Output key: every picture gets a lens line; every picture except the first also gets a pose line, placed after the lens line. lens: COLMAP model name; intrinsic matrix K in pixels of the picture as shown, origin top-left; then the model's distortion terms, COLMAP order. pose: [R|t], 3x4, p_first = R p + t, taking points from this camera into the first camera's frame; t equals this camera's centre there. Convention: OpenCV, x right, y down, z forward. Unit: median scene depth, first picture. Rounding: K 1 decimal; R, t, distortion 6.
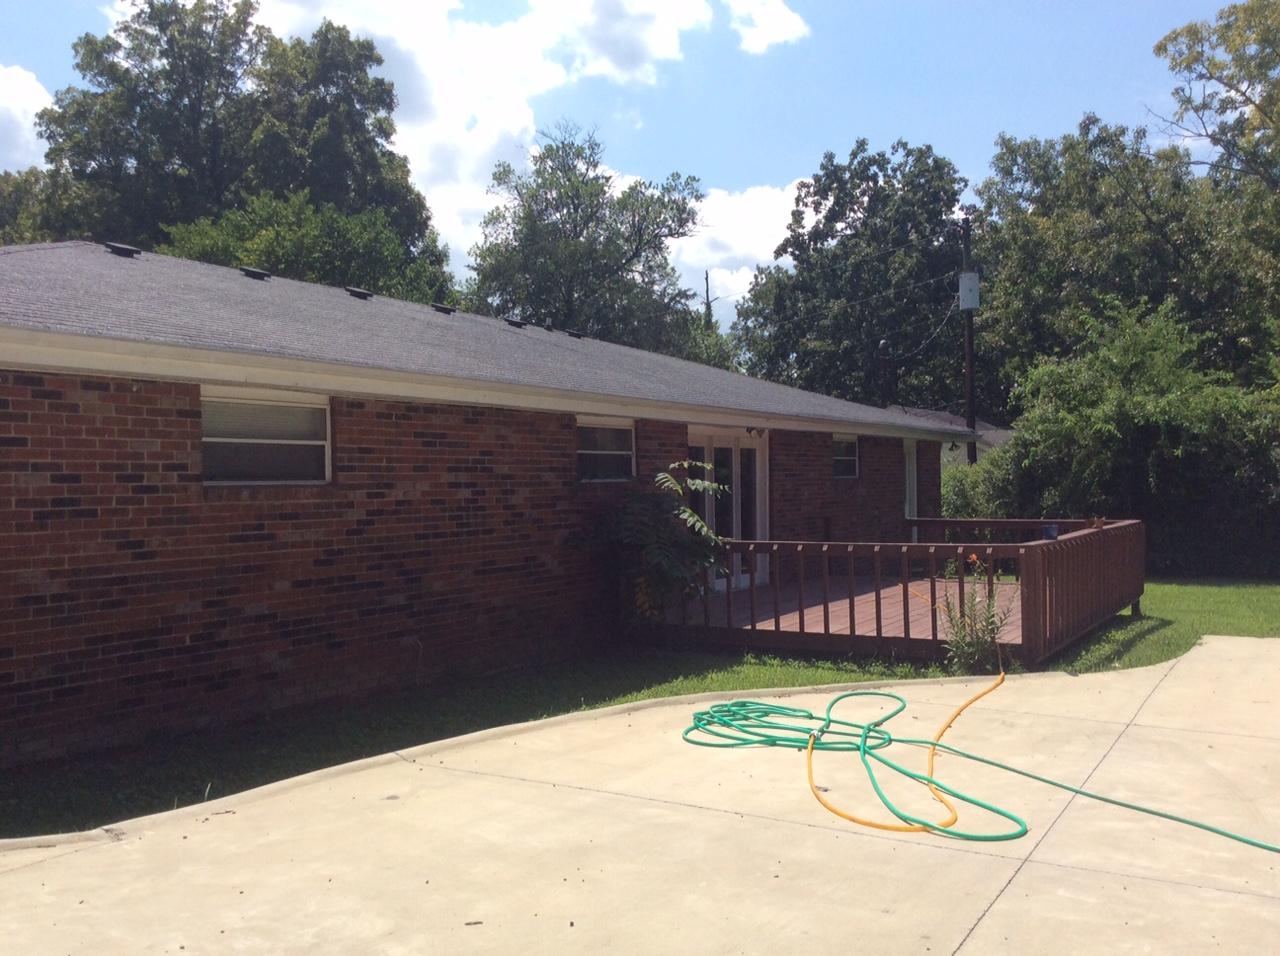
lens RADIAL K [[1182.2, 0, 663.8], [0, 1182.2, 479.9], [0, 0, 1]] dist [0.155072, -0.312008]
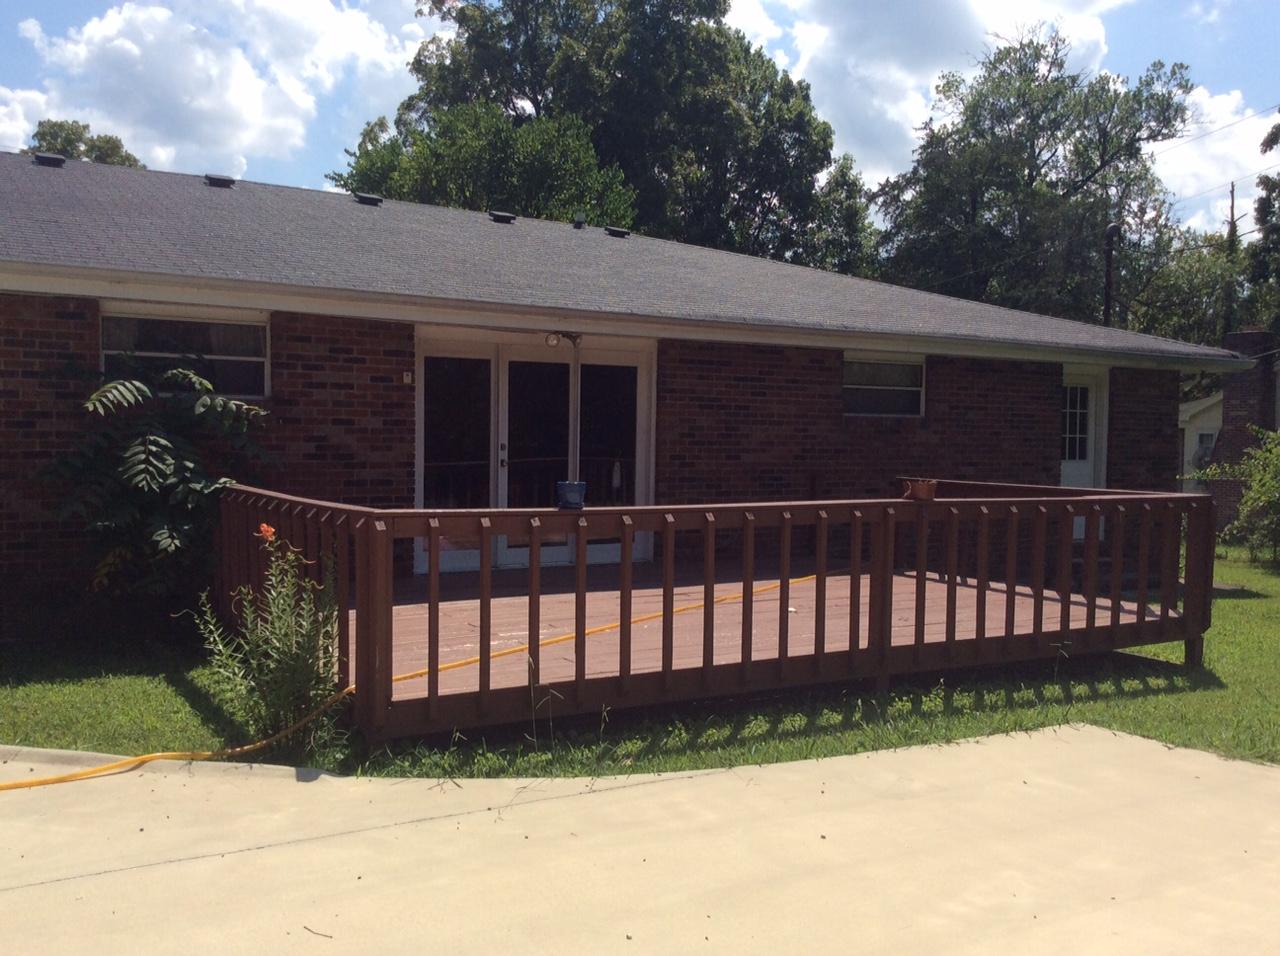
lens RADIAL K [[1182.2, 0, 663.8], [0, 1182.2, 479.9], [0, 0, 1]] dist [0.155072, -0.312008]
pose [[0.883886, 0.042206, -0.465795, 0.107792], [-0.024412, 0.998726, 0.044172, 0.002315], [0.467066, -0.027672, 0.883790, 0.098989]]
